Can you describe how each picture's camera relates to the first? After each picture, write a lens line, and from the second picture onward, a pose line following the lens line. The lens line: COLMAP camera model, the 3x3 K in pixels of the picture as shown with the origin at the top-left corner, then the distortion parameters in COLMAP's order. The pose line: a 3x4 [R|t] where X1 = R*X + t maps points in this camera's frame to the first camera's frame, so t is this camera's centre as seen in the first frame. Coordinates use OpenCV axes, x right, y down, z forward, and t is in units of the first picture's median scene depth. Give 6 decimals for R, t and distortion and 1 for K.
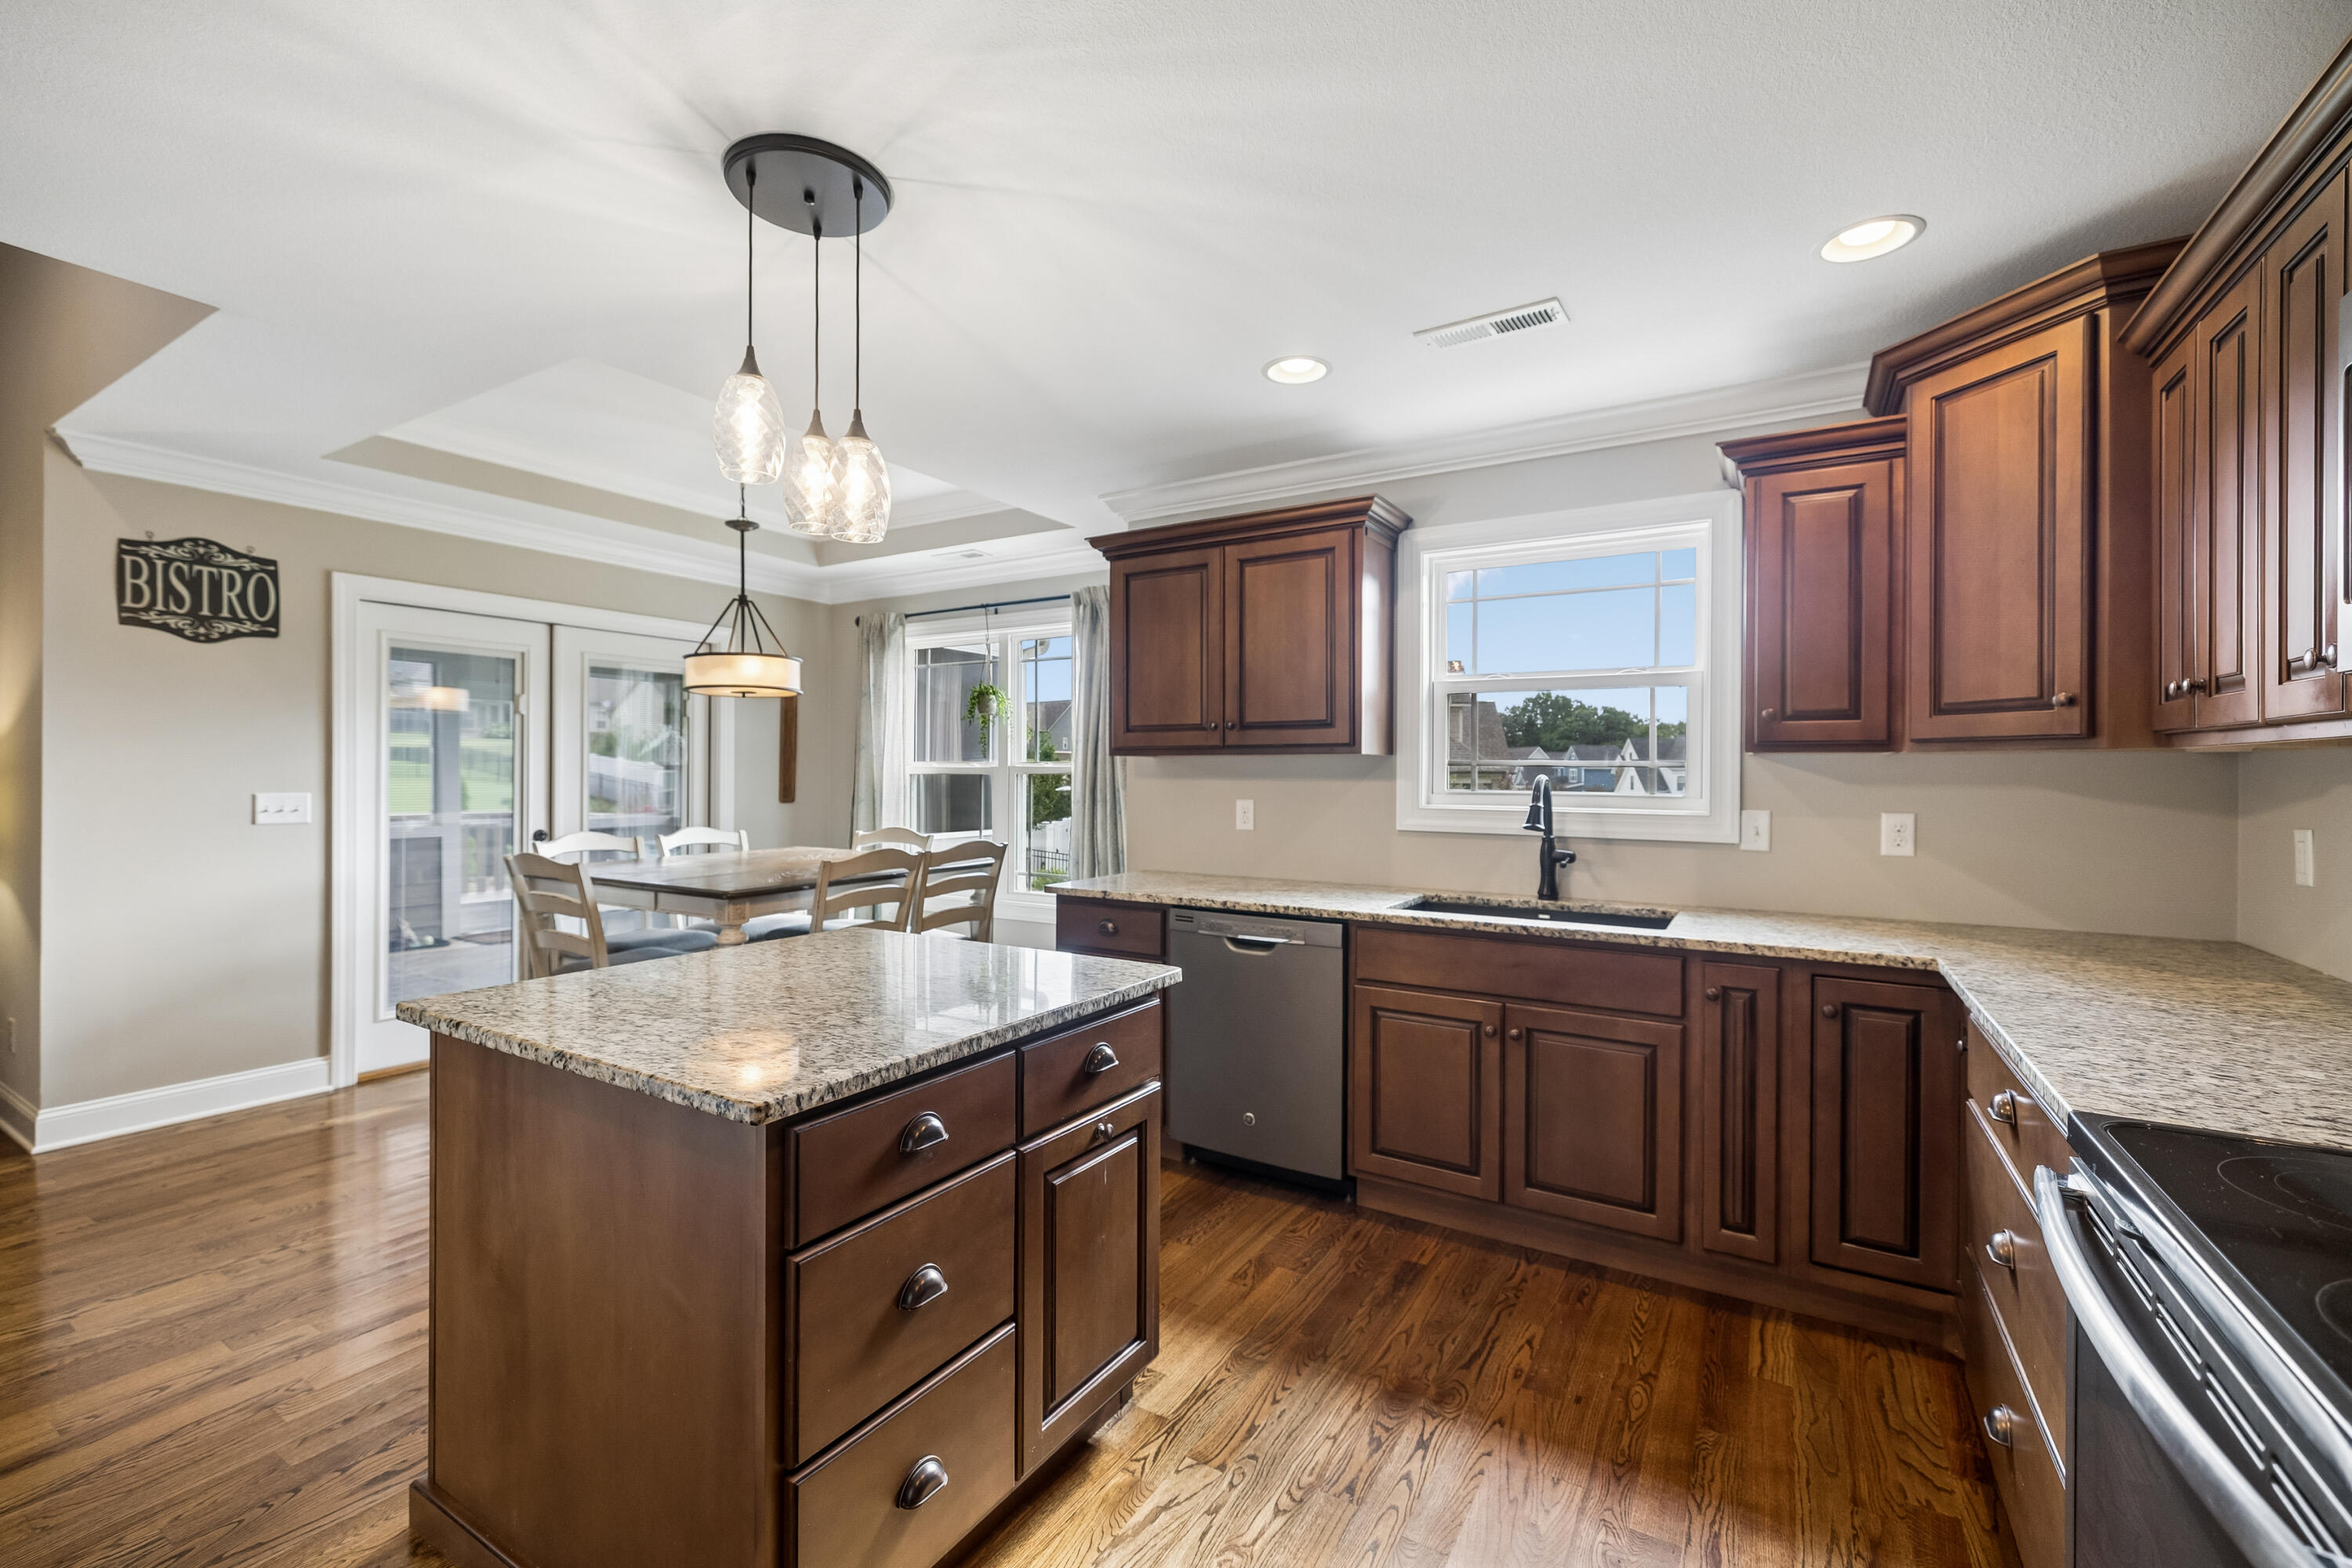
lens RADIAL K [[986.9, 0, 1173.5], [0, 986.9, 778.7], [0, 0, 1]] dist [-0.000973, 0.000011]
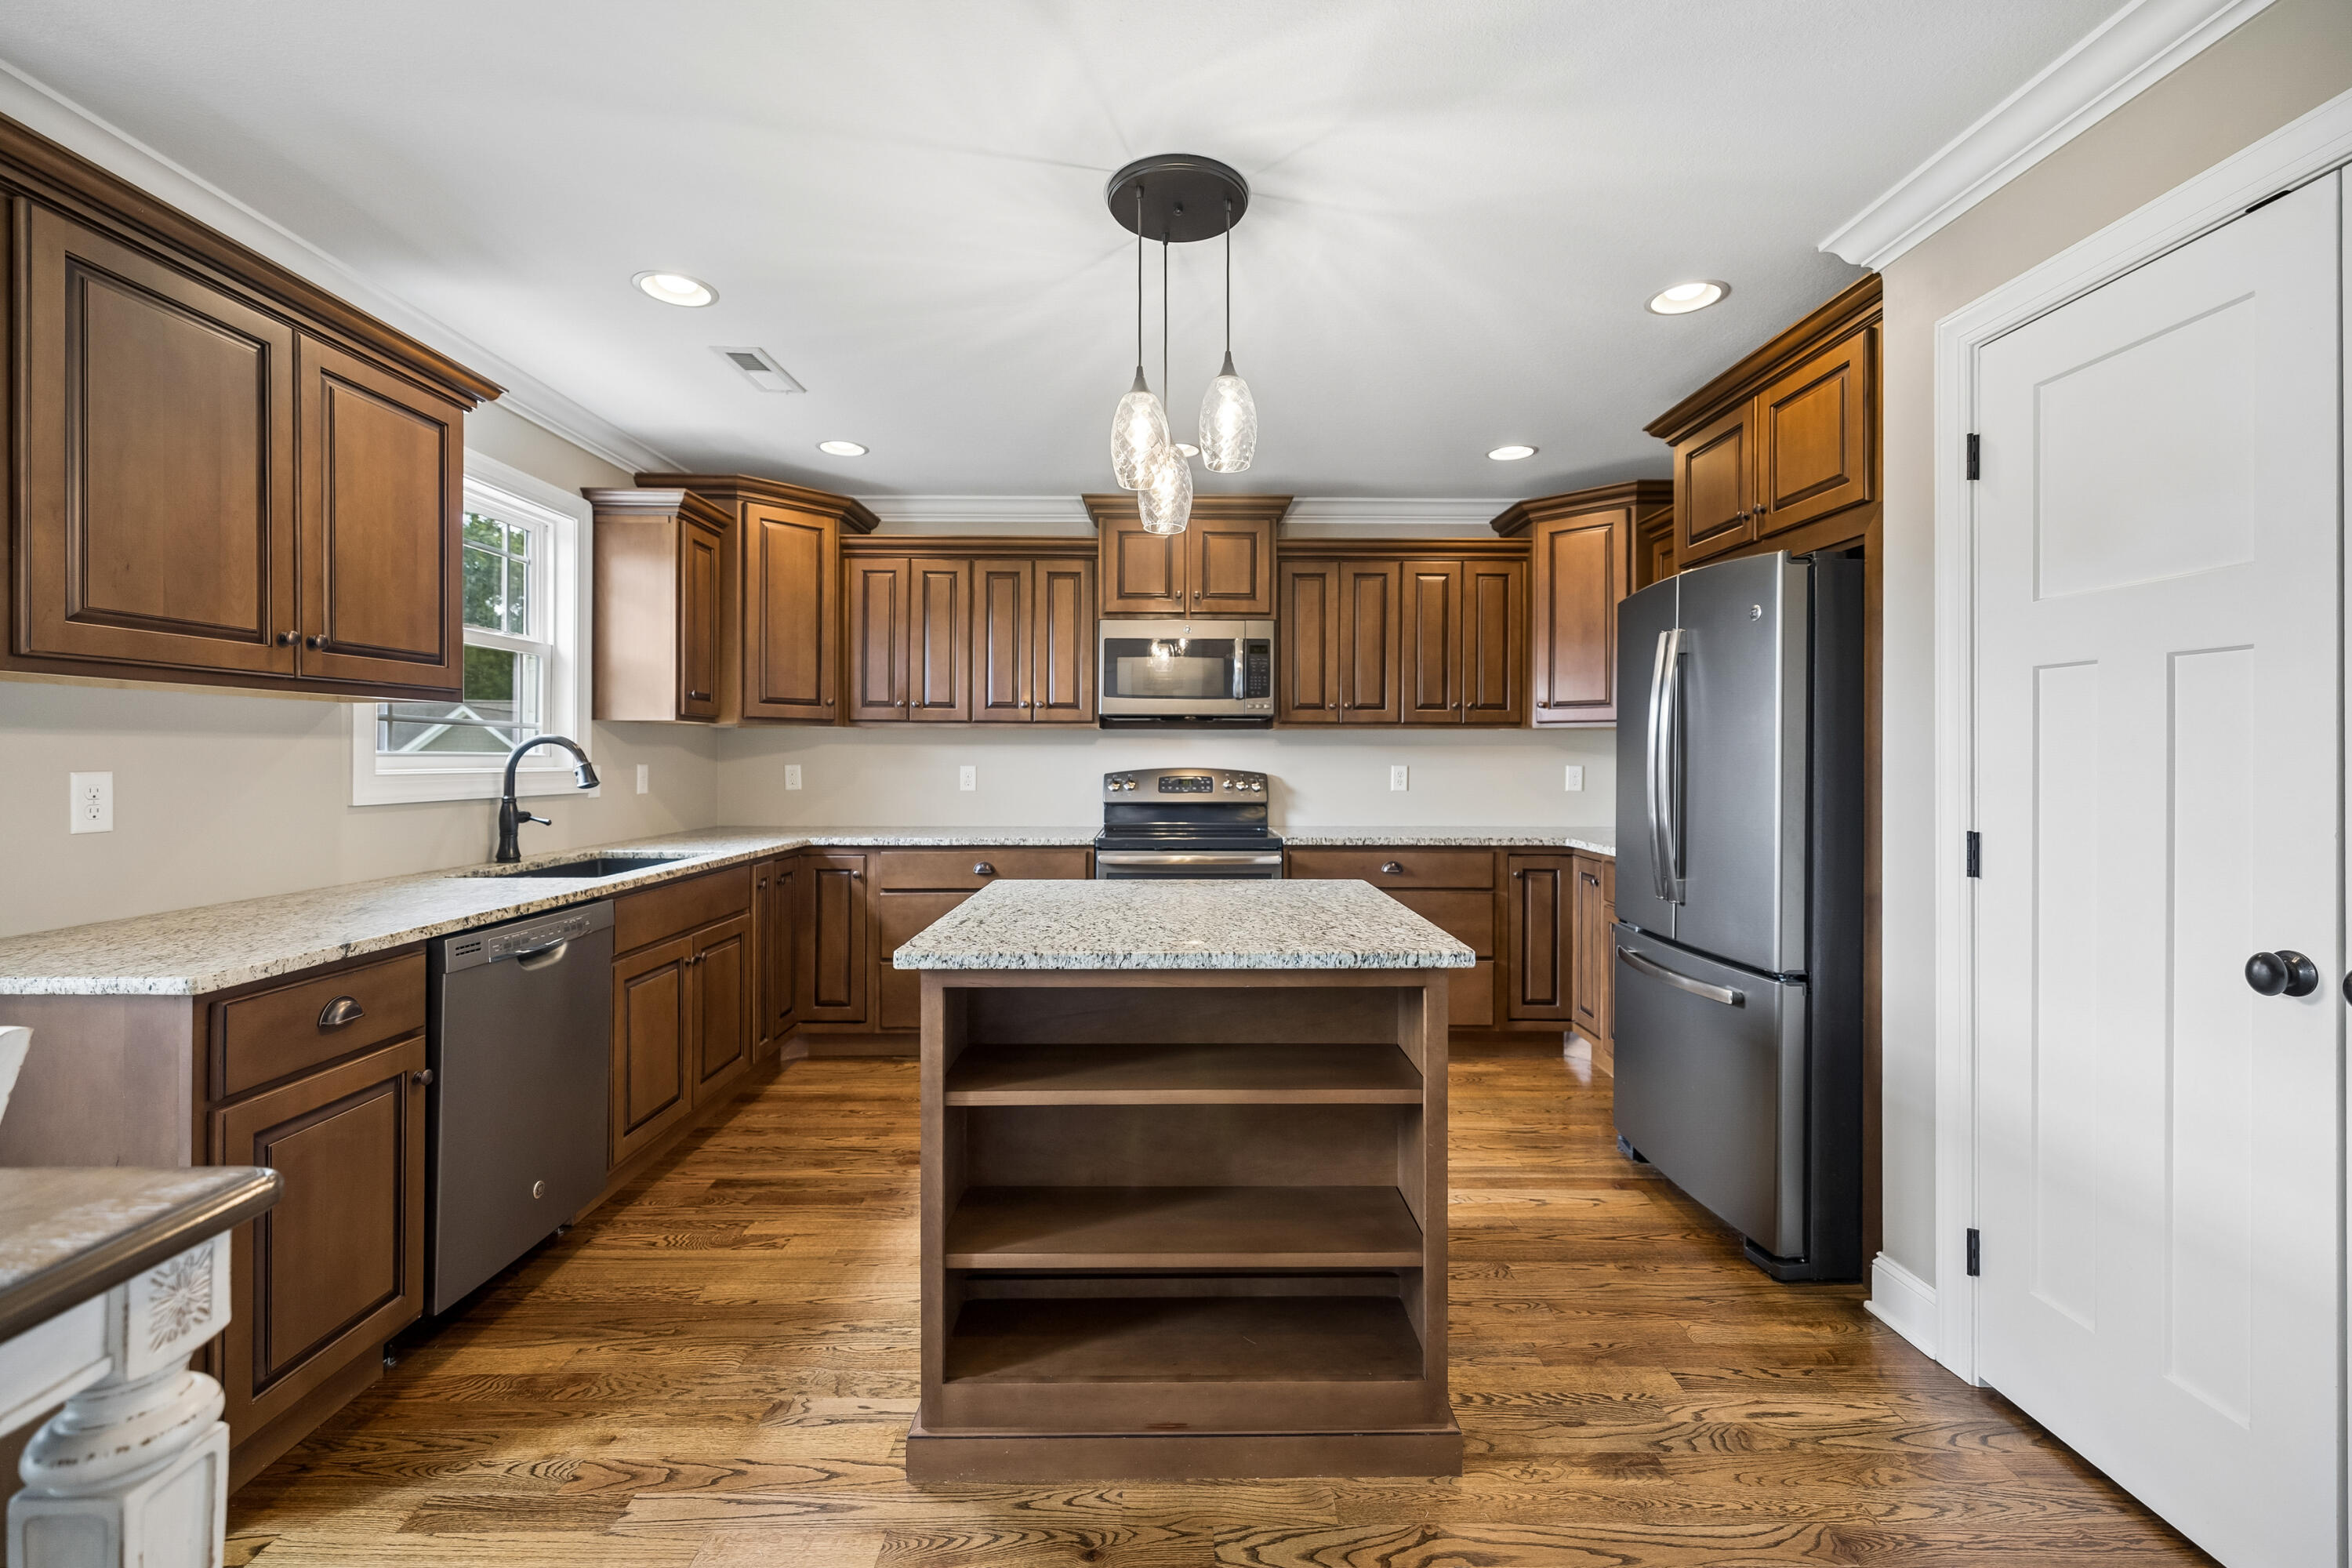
lens RADIAL K [[986.9, 0, 1176.1], [0, 986.9, 758.7], [0, 0, 1]] dist [-0.000973, 0.000011]
pose [[-0.529511, -0.006578, 0.848277, -0.697152], [0.001665, 0.999960, 0.008794, 0.011198], [-0.848301, 0.006069, -0.529479, 0.845553]]
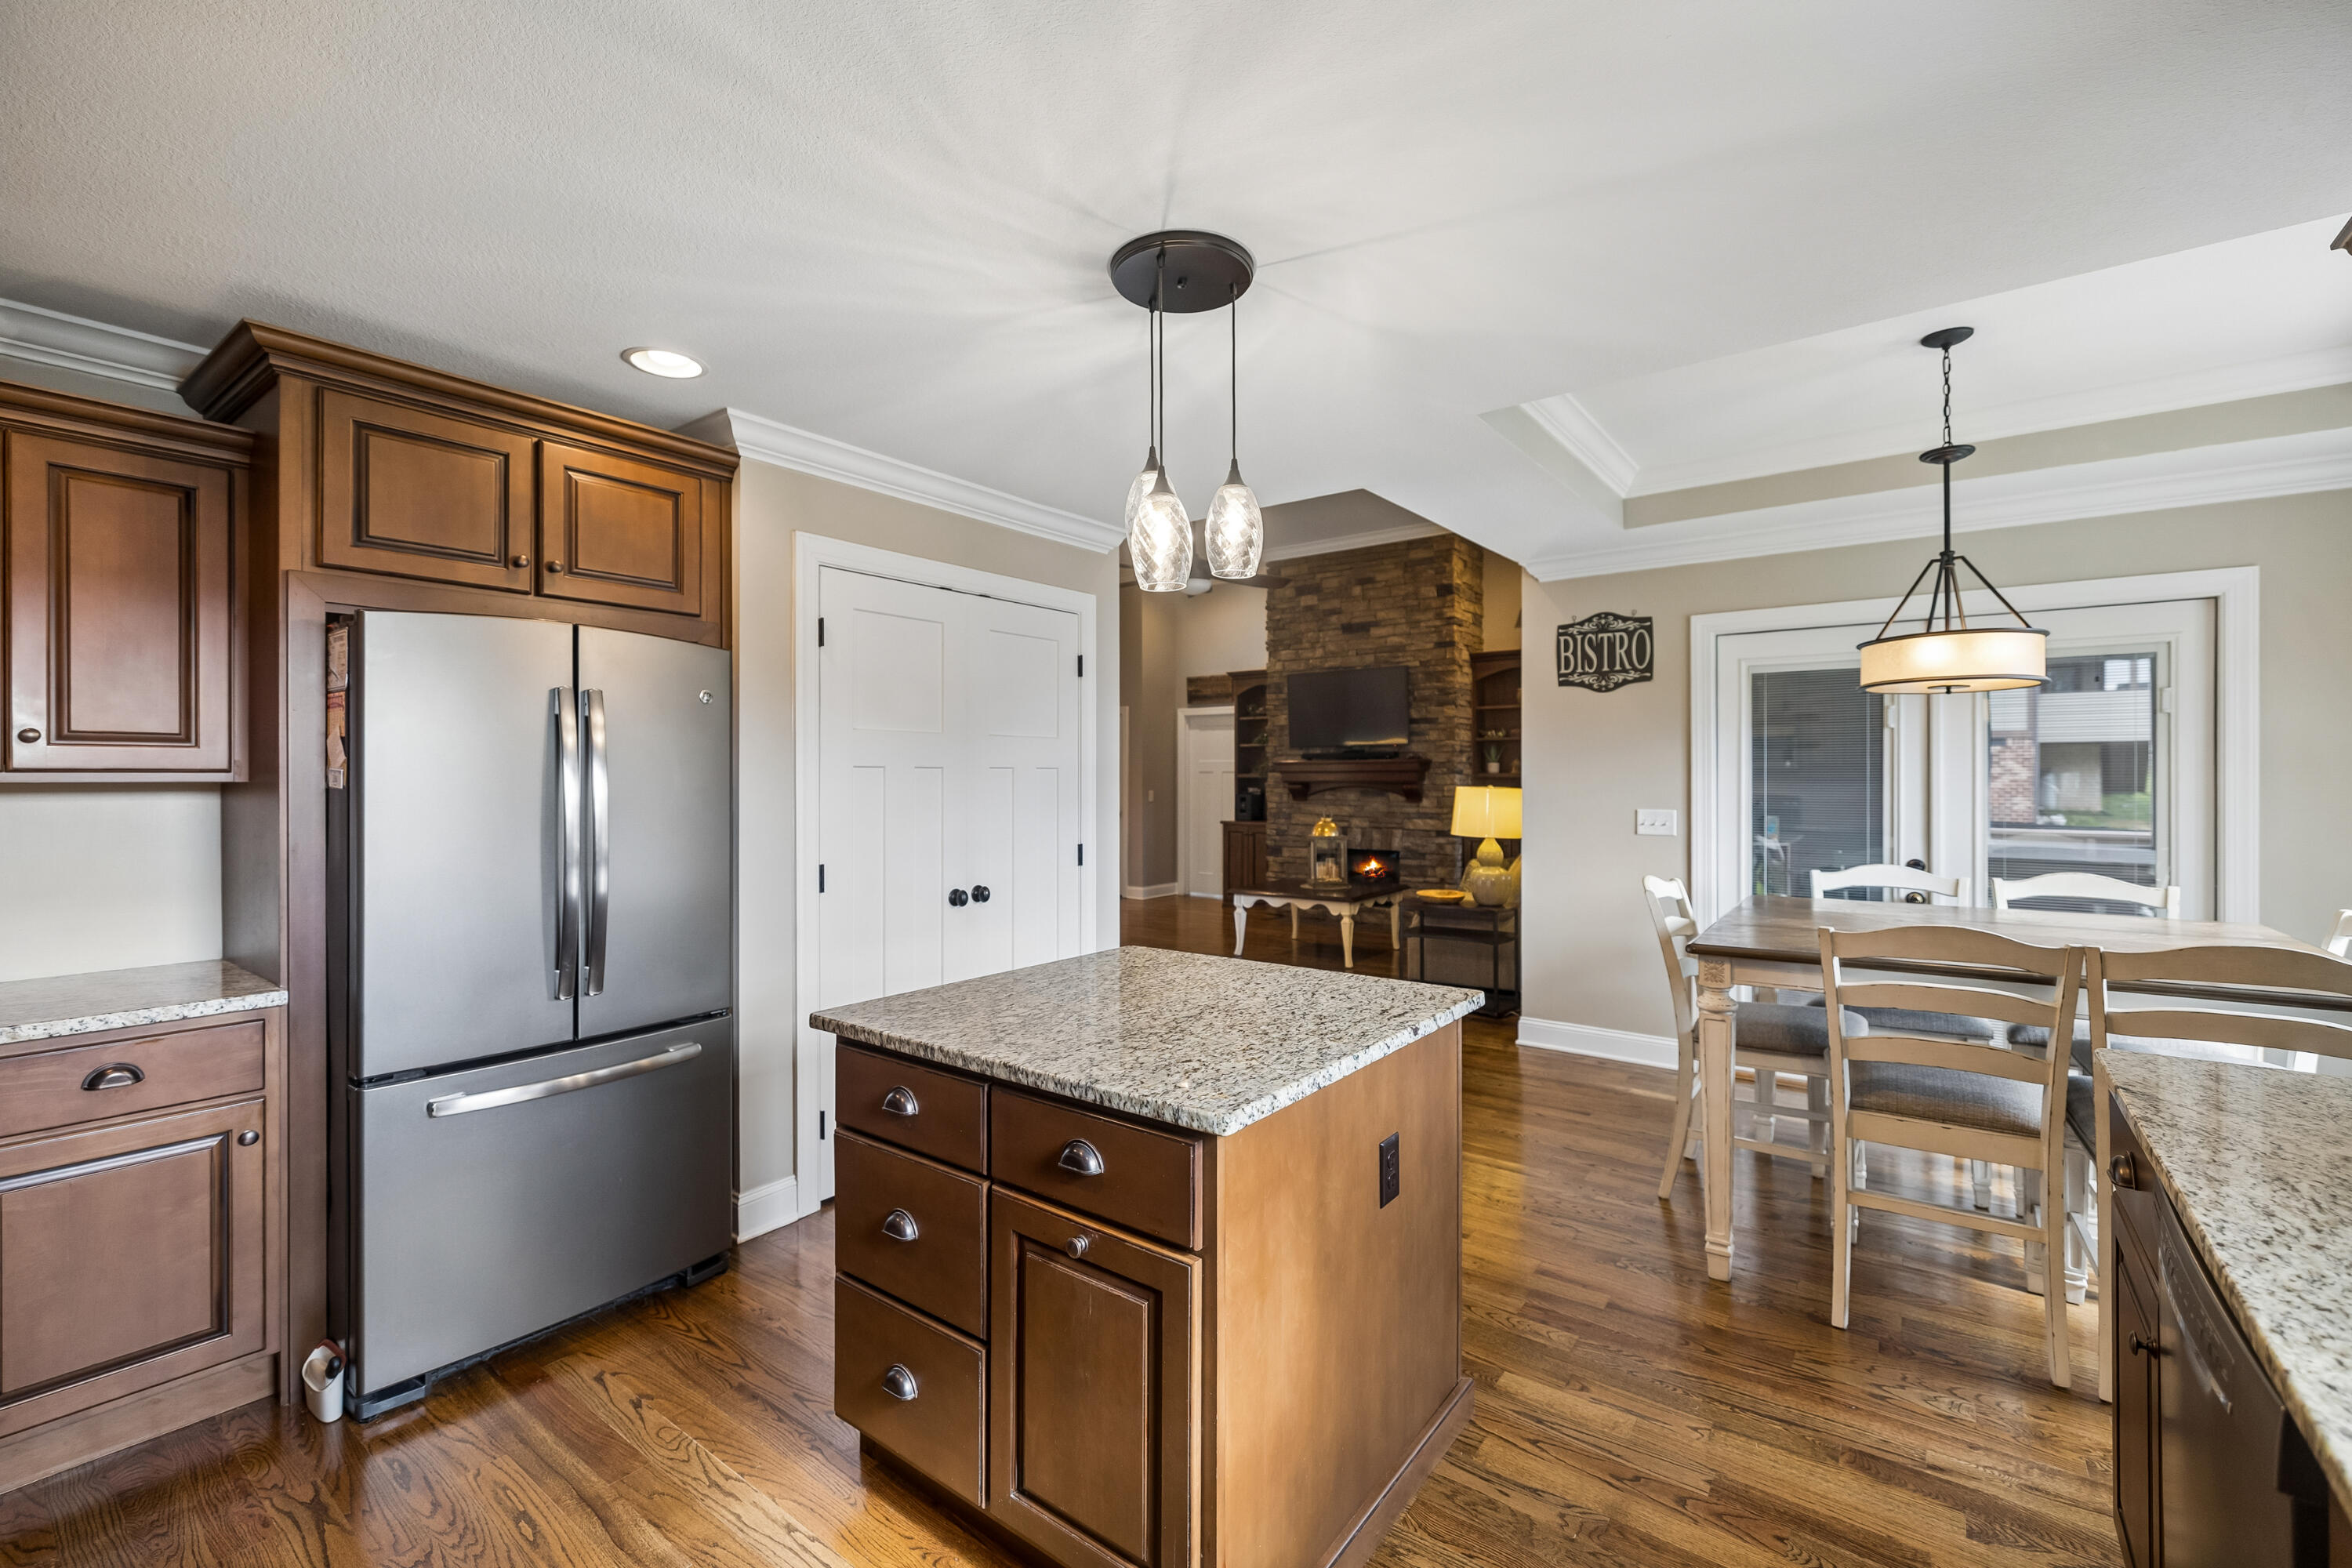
lens RADIAL K [[986.9, 0, 1175.1], [0, 986.9, 780.4], [0, 0, 1]] dist [-0.000973, 0.000011]
pose [[-0.102438, -0.001609, -0.994738, 0.380261], [-0.003408, 0.999993, -0.001266, -0.018535], [0.994734, 0.003261, -0.102443, 0.587742]]
